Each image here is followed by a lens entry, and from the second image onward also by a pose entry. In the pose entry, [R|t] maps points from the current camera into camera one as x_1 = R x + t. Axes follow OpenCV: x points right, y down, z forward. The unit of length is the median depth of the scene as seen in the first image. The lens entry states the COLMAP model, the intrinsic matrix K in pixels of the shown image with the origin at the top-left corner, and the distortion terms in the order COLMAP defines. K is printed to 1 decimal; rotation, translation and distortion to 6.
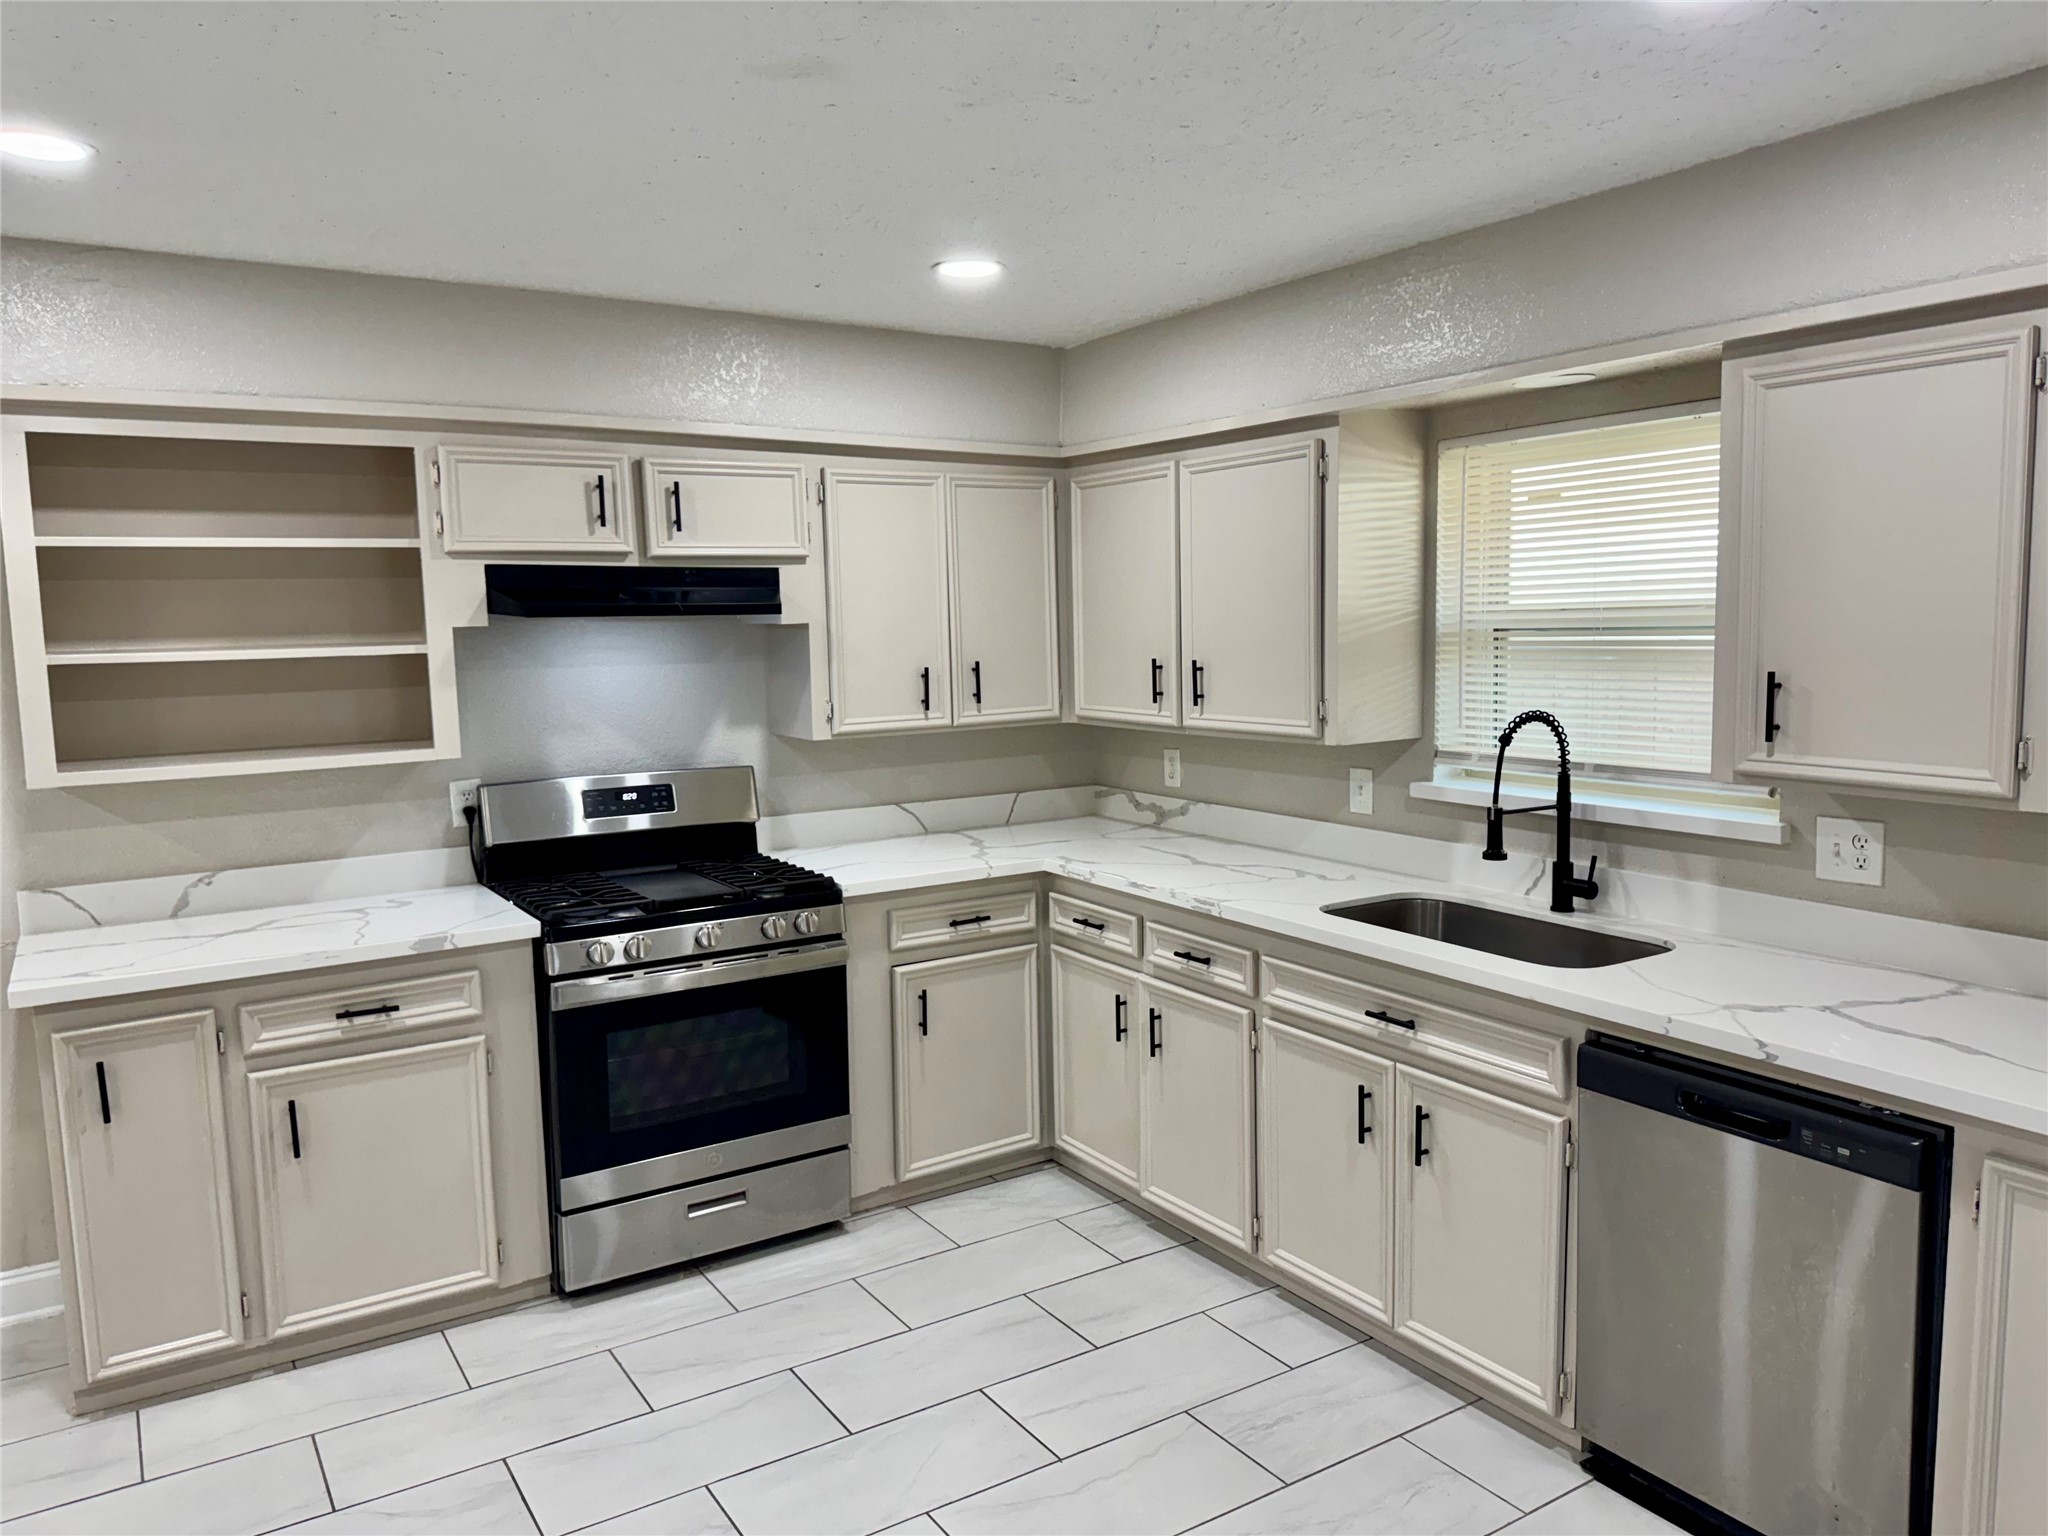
lens RADIAL K [[1439.3, 0, 1019.7], [0, 1439.3, 761.4], [0, 0, 1]] dist [0.076226, -0.111164]
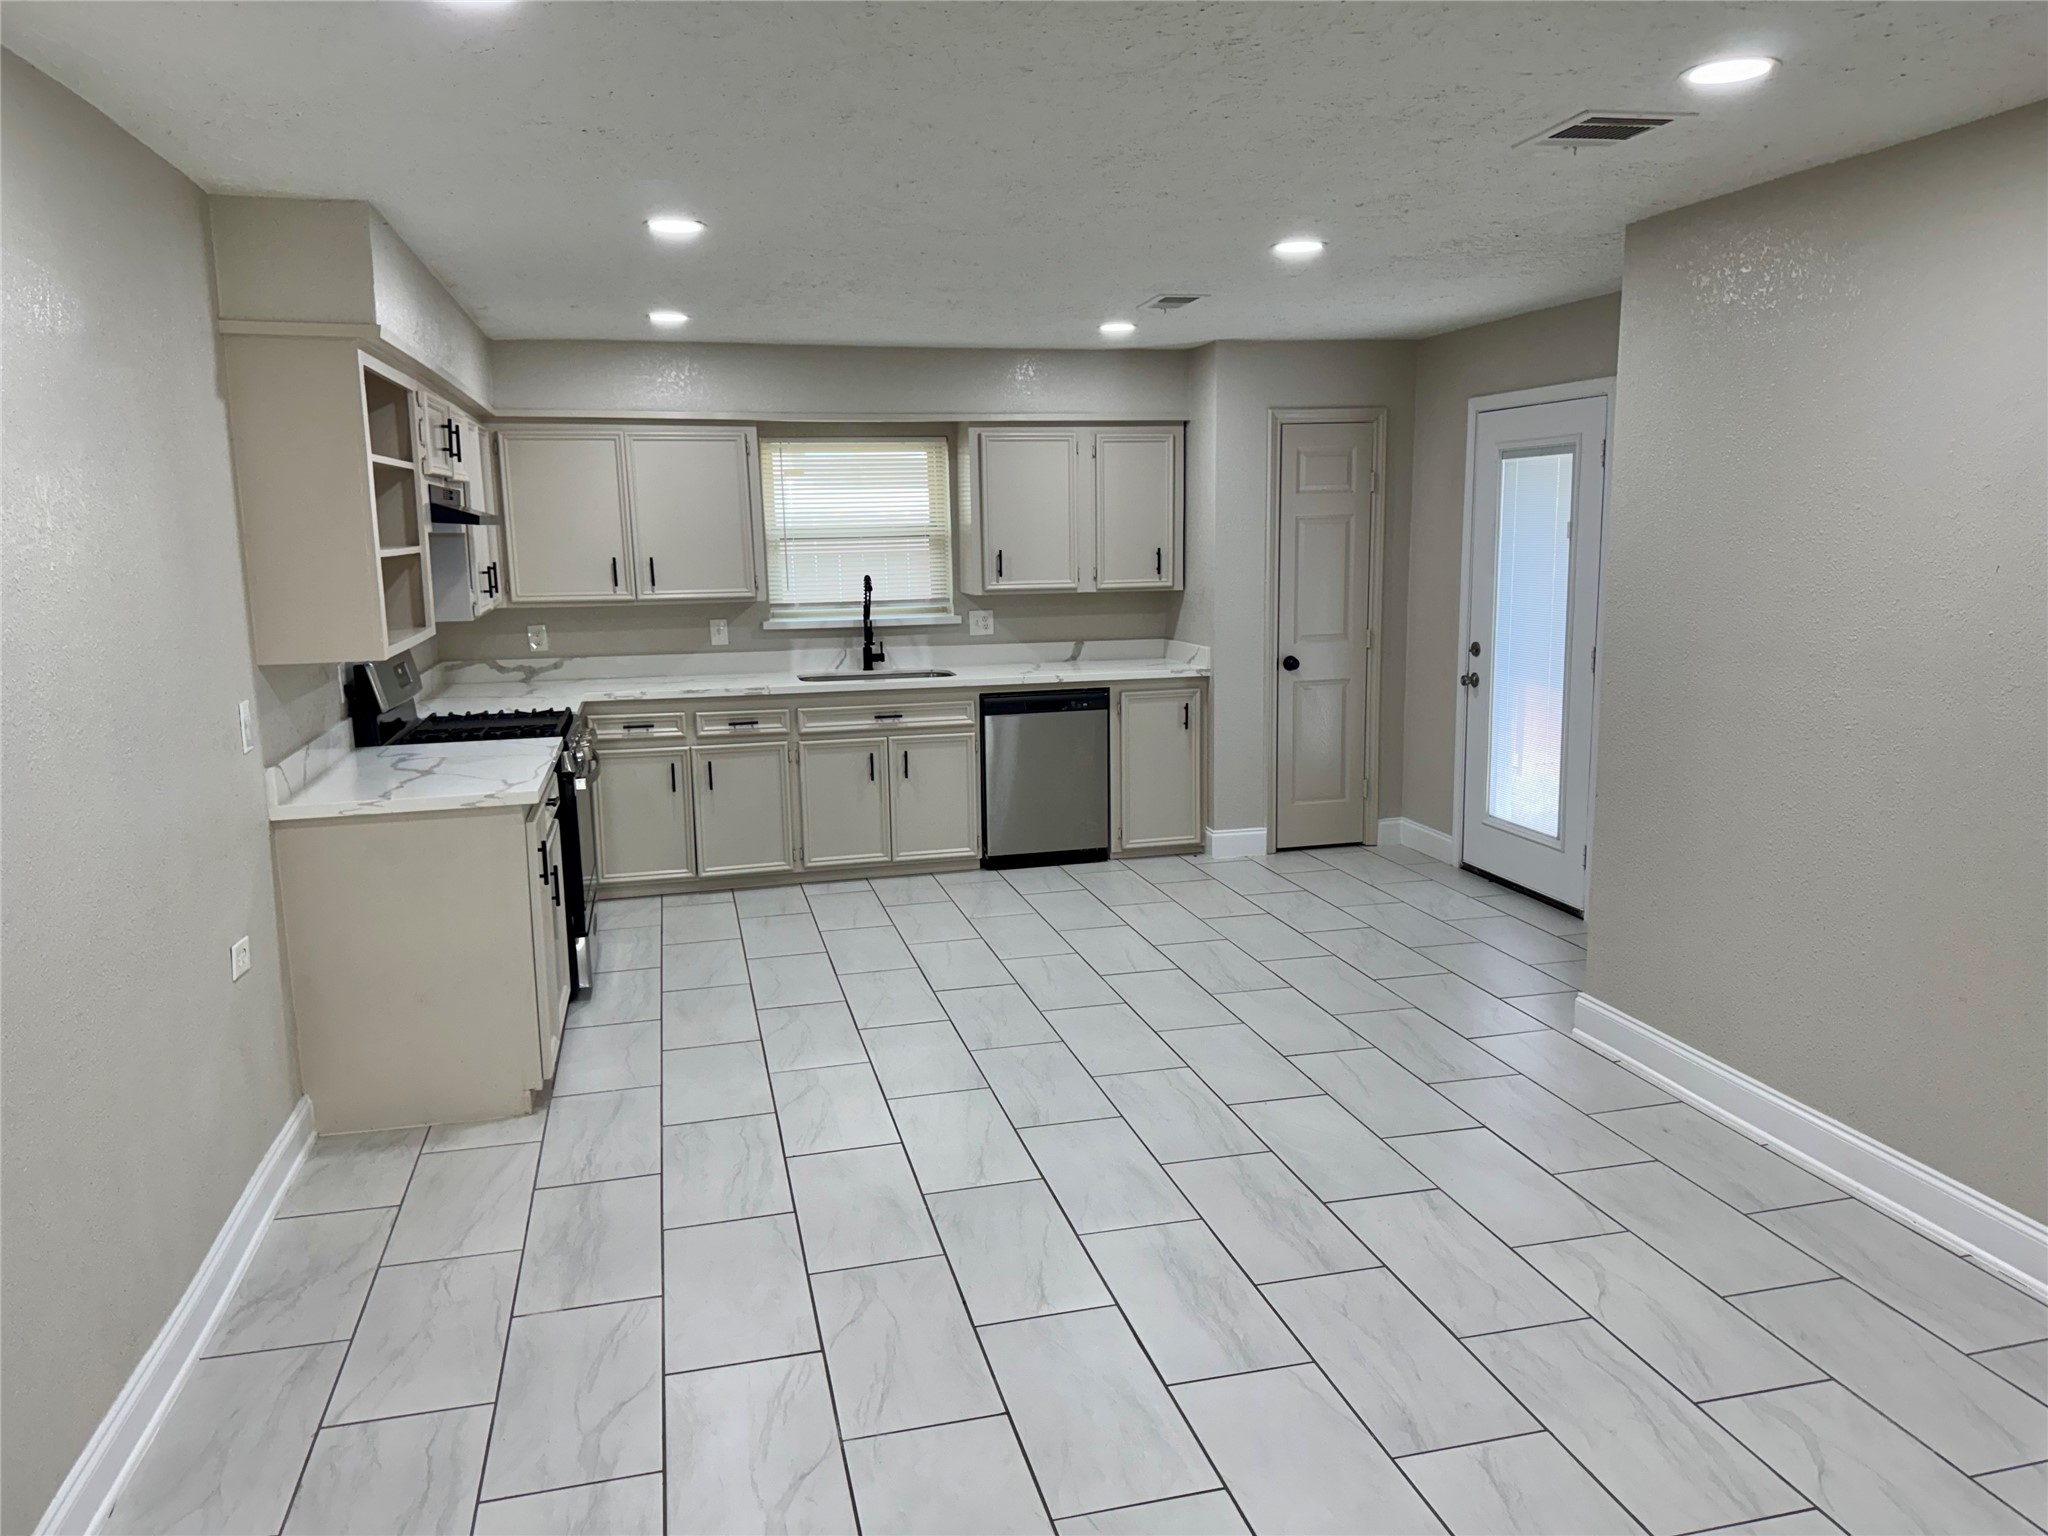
lens RADIAL K [[1439.3, 0, 1036.9], [0, 1439.3, 768.7], [0, 0, 1]] dist [0.076226, -0.111164]
pose [[0.310882, -0.146568, 0.939079, -1.528495], [0.109528, 0.986980, 0.117785, 0.023139], [-0.944116, 0.066238, 0.322888, 0.087985]]
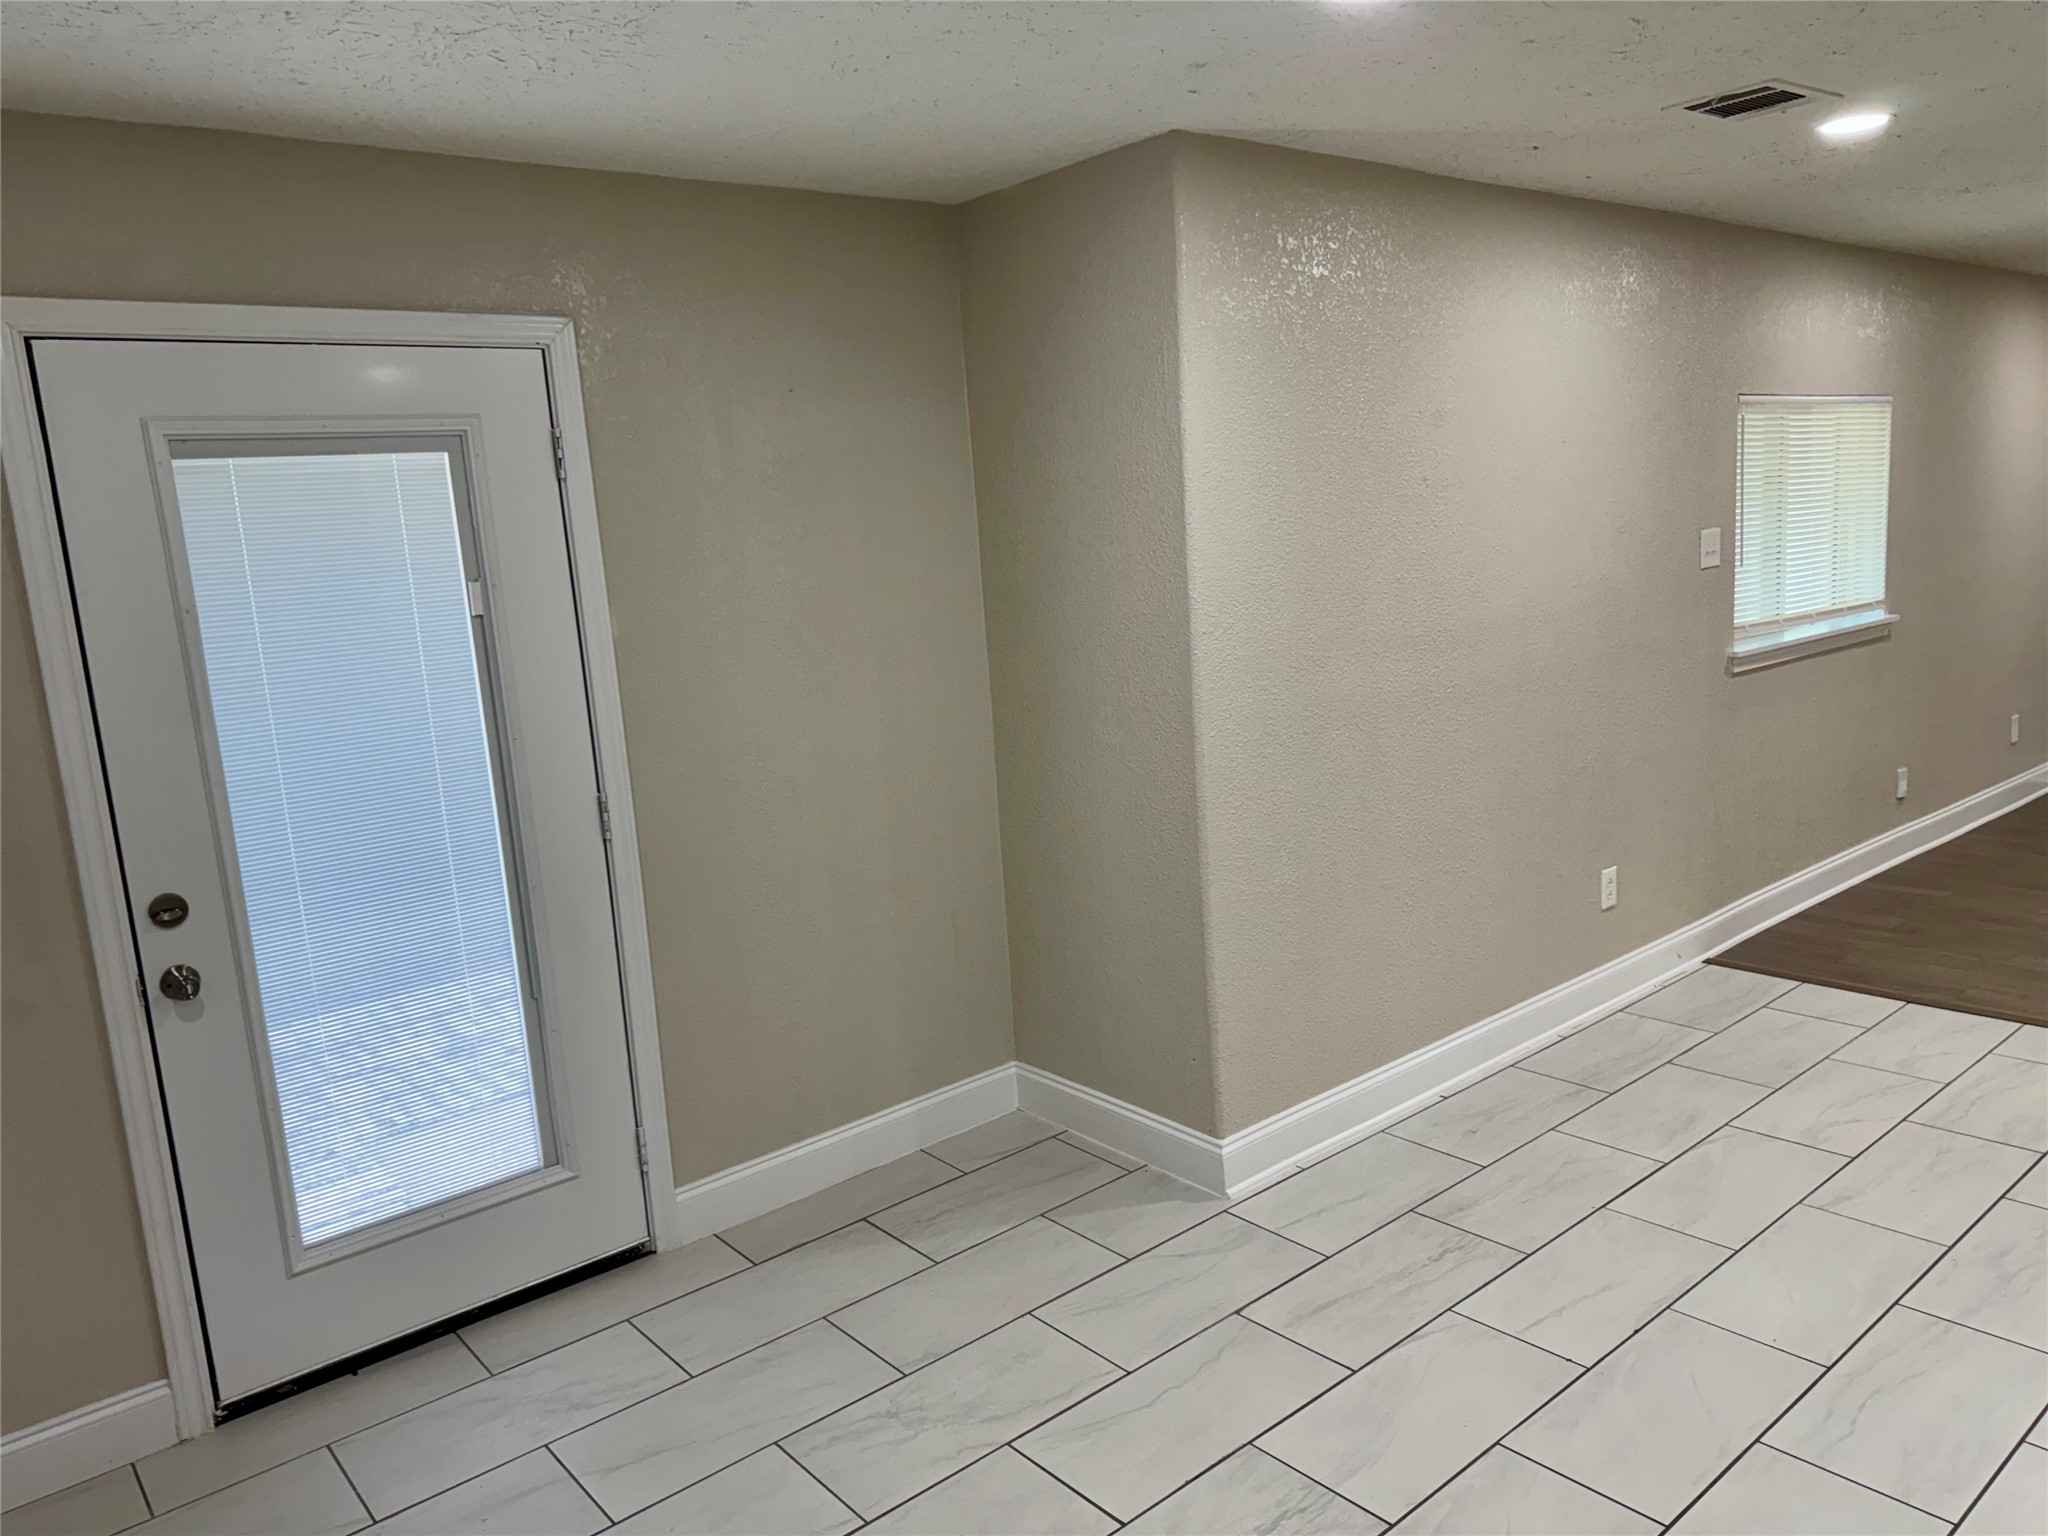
lens RADIAL K [[1439.3, 0, 1039.9], [0, 1439.3, 771.7], [0, 0, 1]] dist [0.076226, -0.111164]
pose [[-0.987723, 0.106936, -0.113876, 0.071252], [0.071813, 0.958206, 0.276920, -0.102567], [0.138729, 0.265342, -0.954121, 0.946983]]
